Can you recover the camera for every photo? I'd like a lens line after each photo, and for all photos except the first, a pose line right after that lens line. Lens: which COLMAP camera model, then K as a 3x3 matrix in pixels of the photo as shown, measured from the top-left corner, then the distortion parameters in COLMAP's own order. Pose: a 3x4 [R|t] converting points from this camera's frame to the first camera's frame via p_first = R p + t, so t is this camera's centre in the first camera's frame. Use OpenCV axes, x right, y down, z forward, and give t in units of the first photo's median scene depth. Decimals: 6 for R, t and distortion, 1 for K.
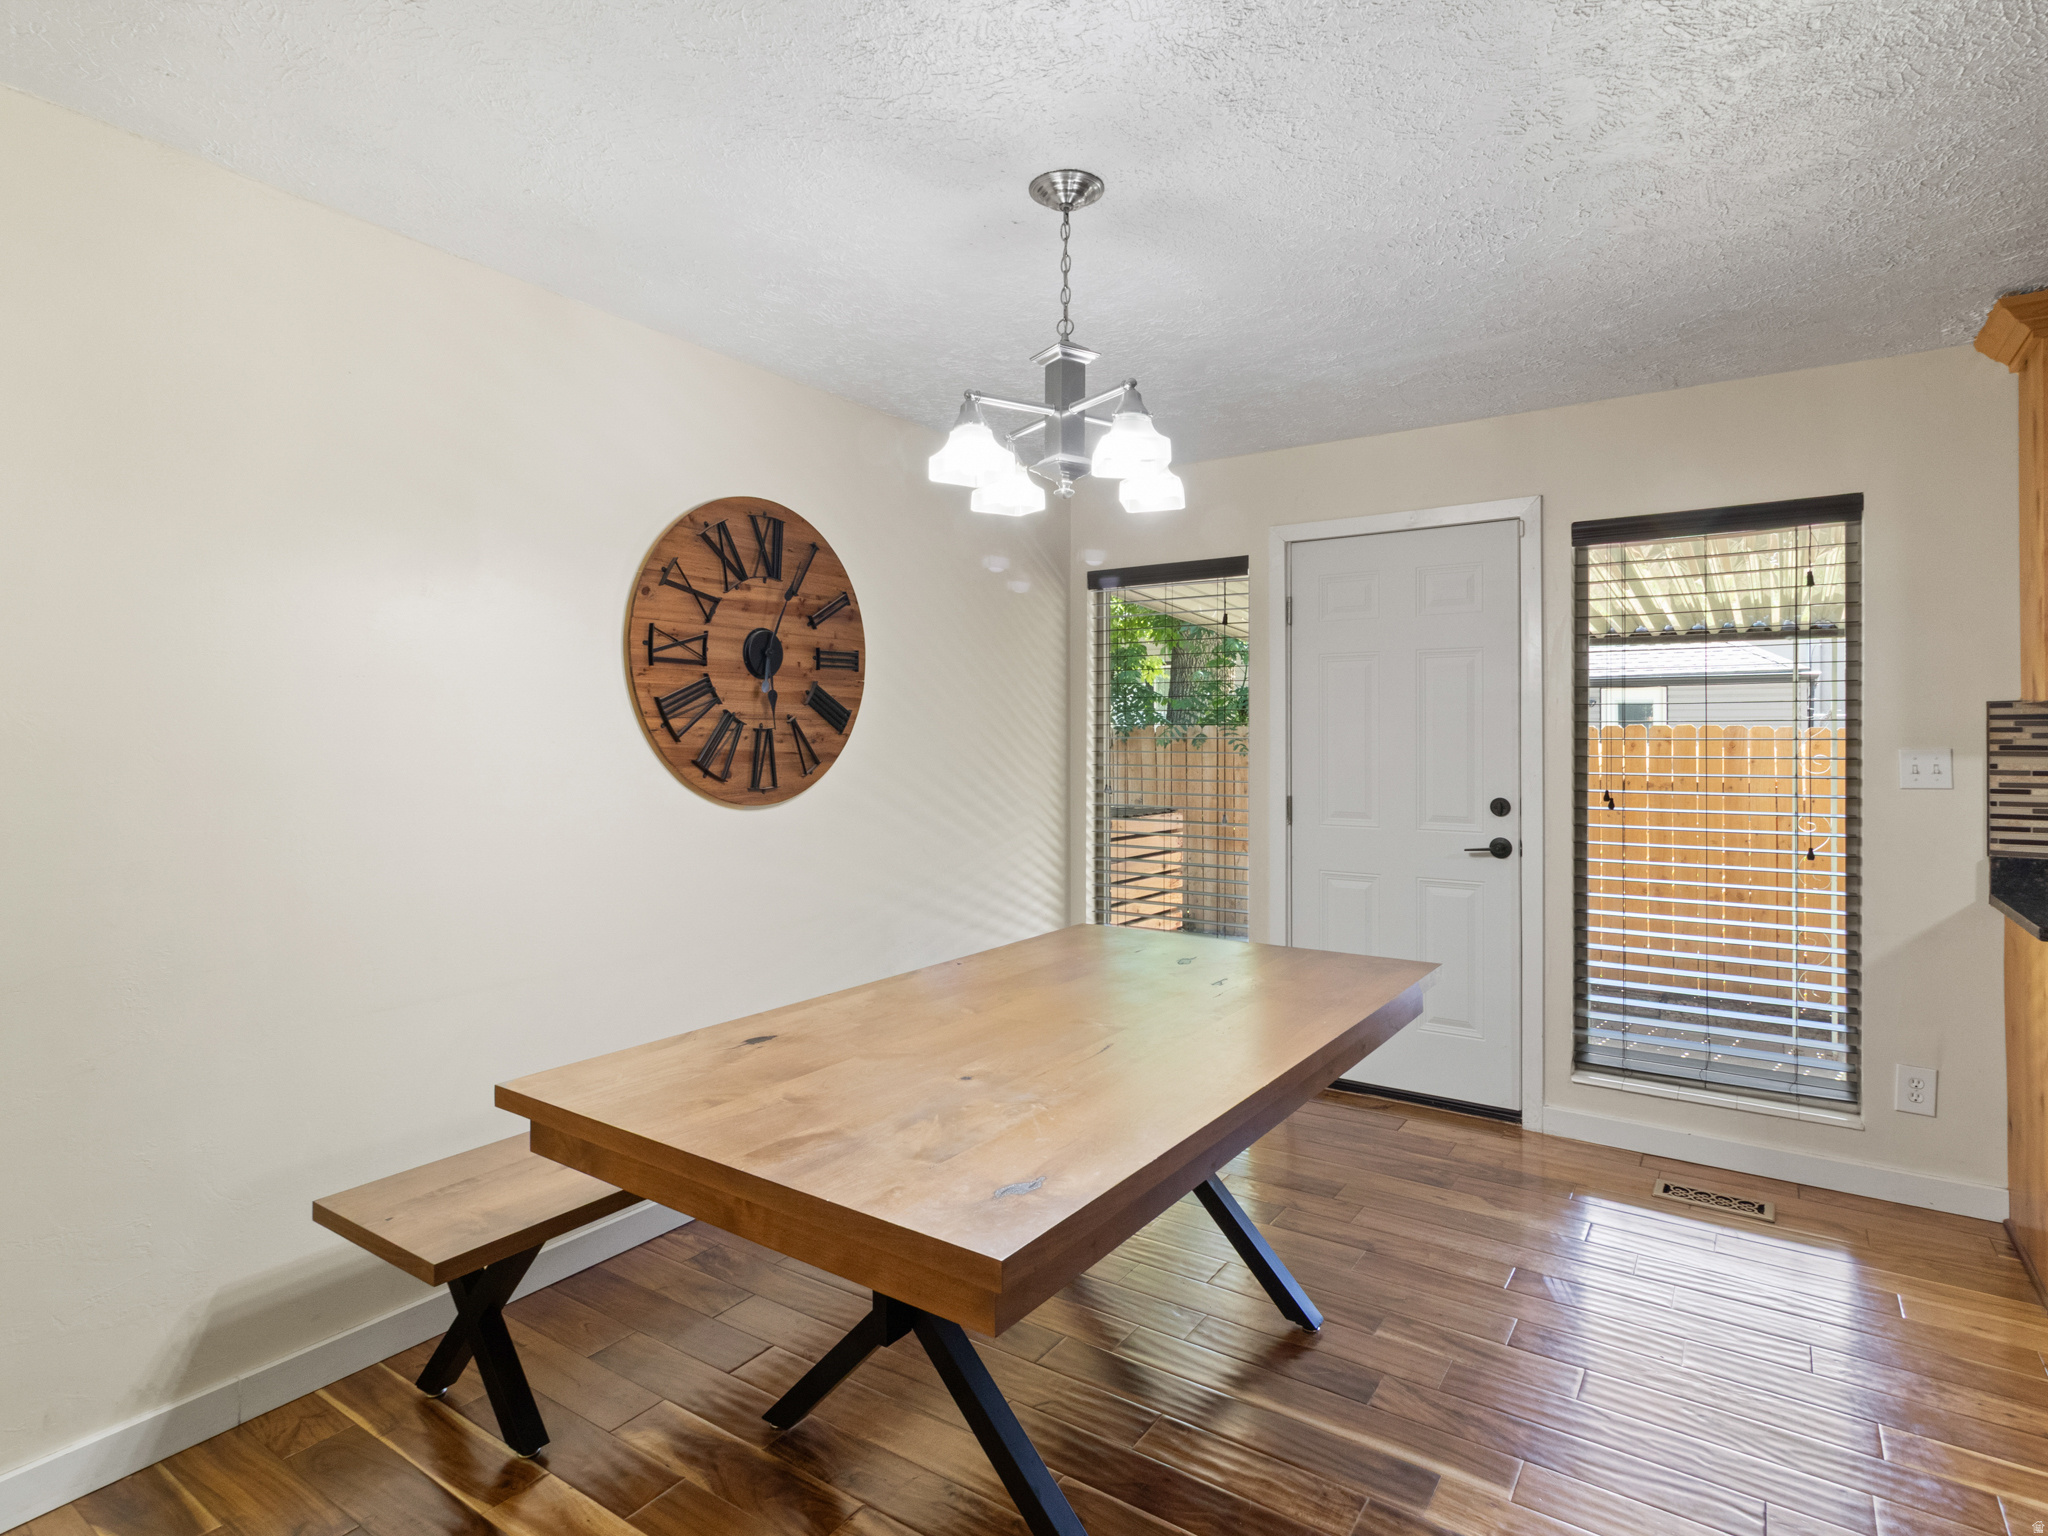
lens RADIAL K [[1085.4, 0, 1013.5], [0, 1085.4, 732.8], [0, 0, 1]] dist [0.005758, 0.000907]
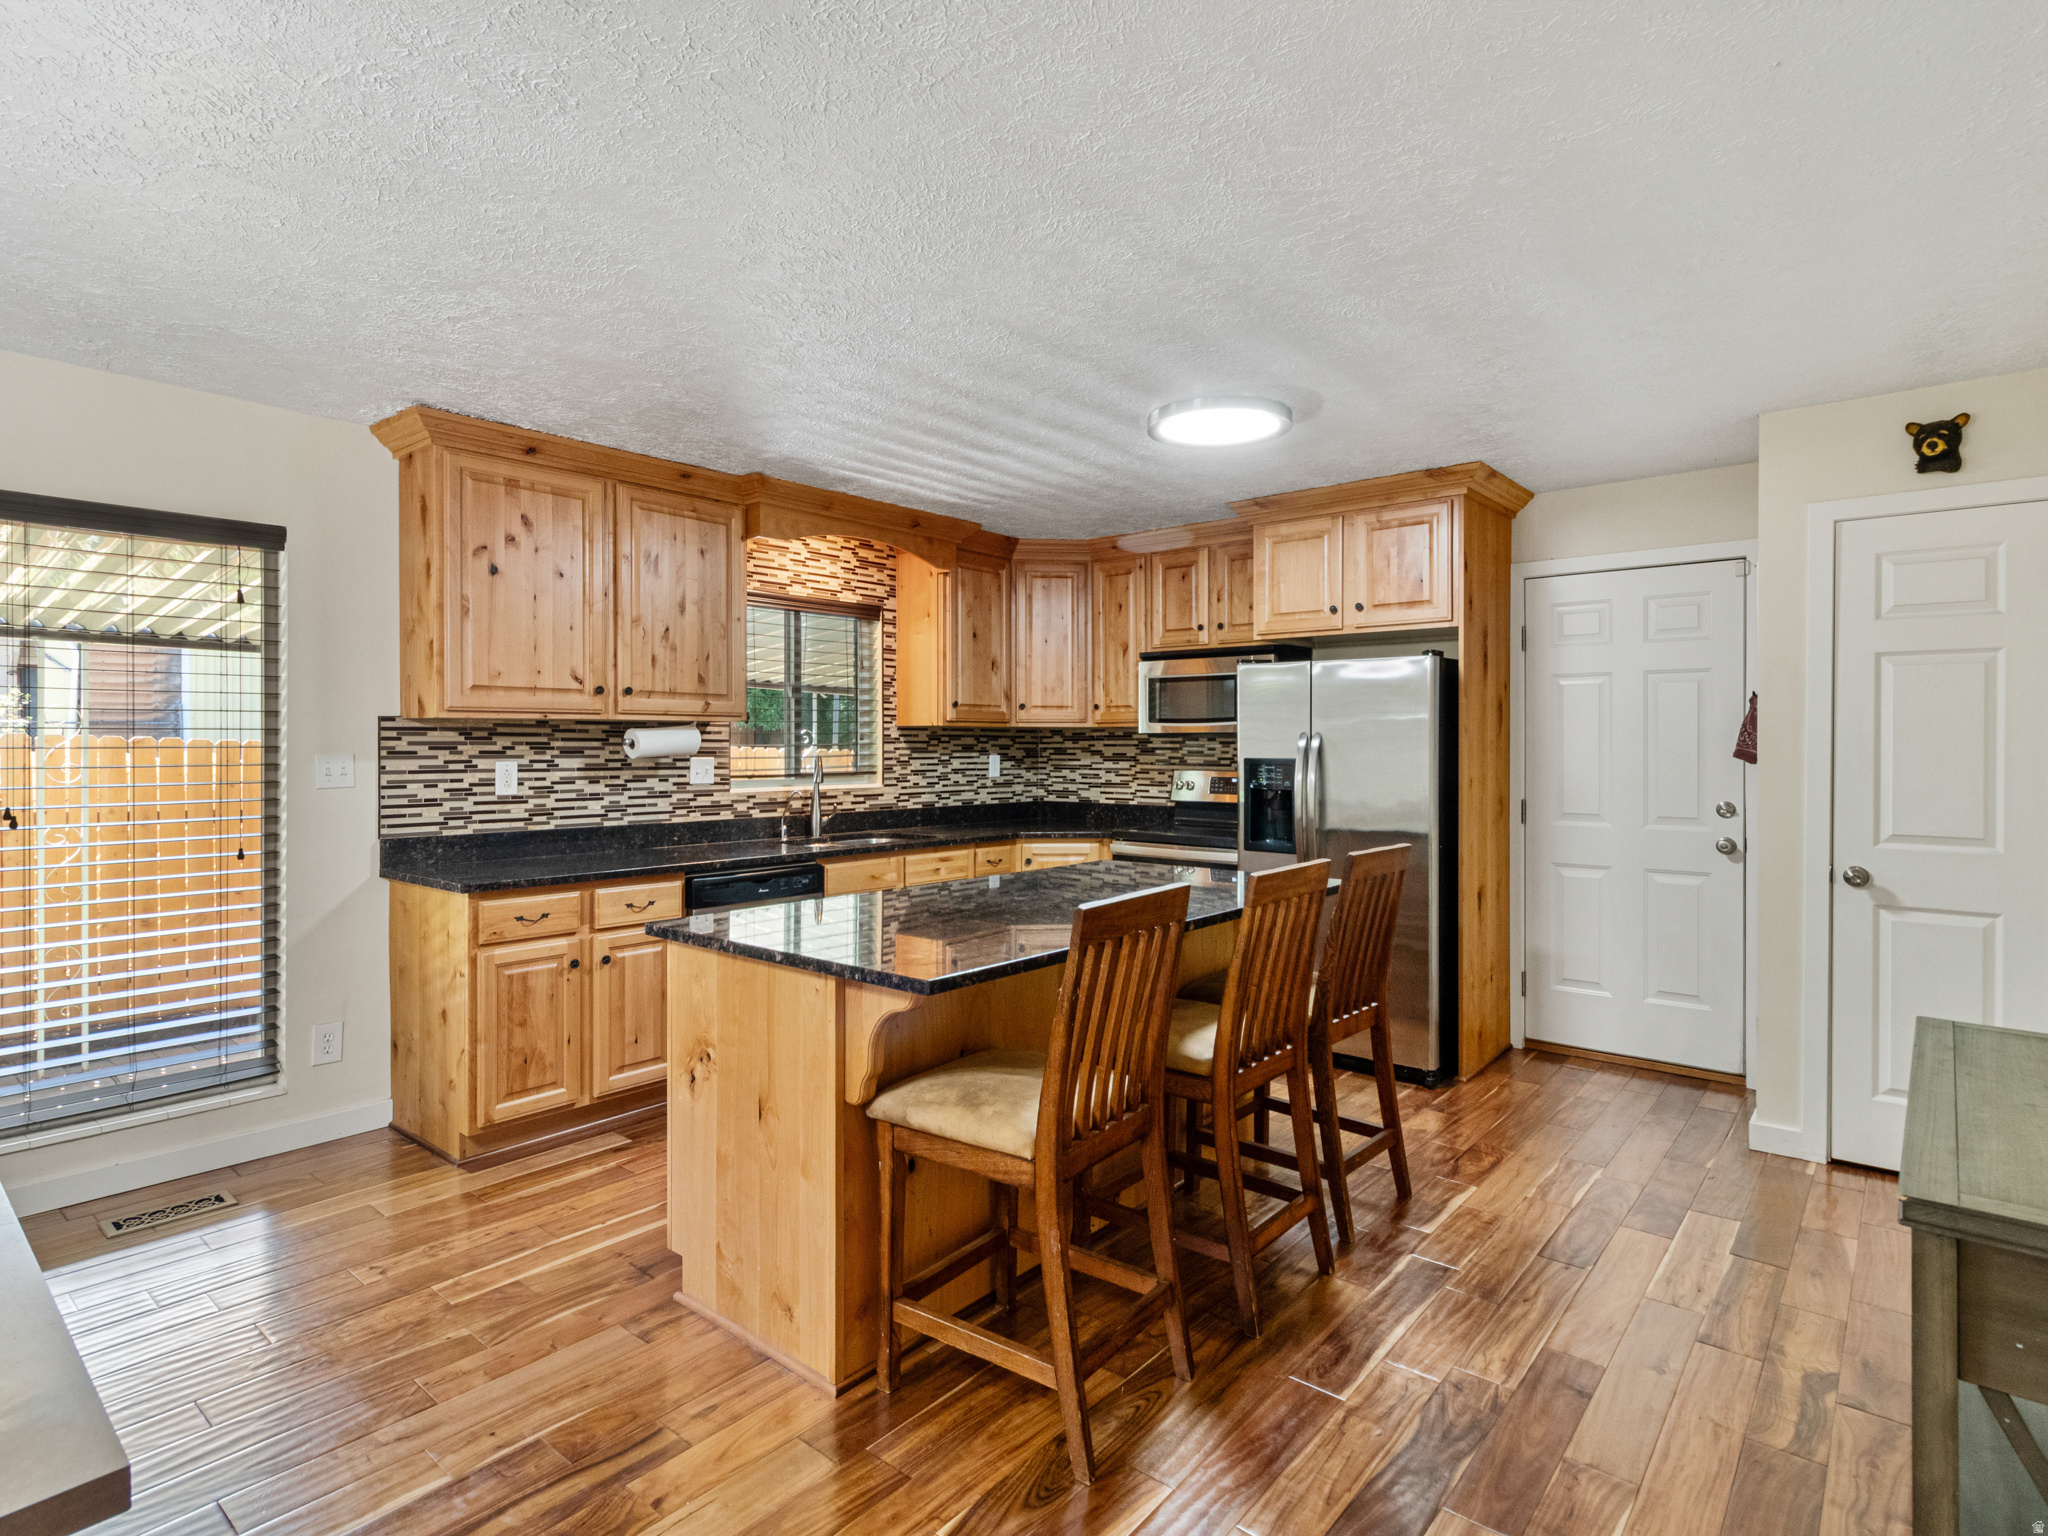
lens RADIAL K [[1054.4, 0, 1029.5], [0, 1054.4, 753.2], [0, 0, 1]] dist [0.002146, -0.000201]
pose [[0.093513, -0.011085, 0.995556, -0.242599], [-0.001659, 0.999935, 0.011289, -0.001012], [-0.995617, -0.002707, 0.093488, 0.138775]]
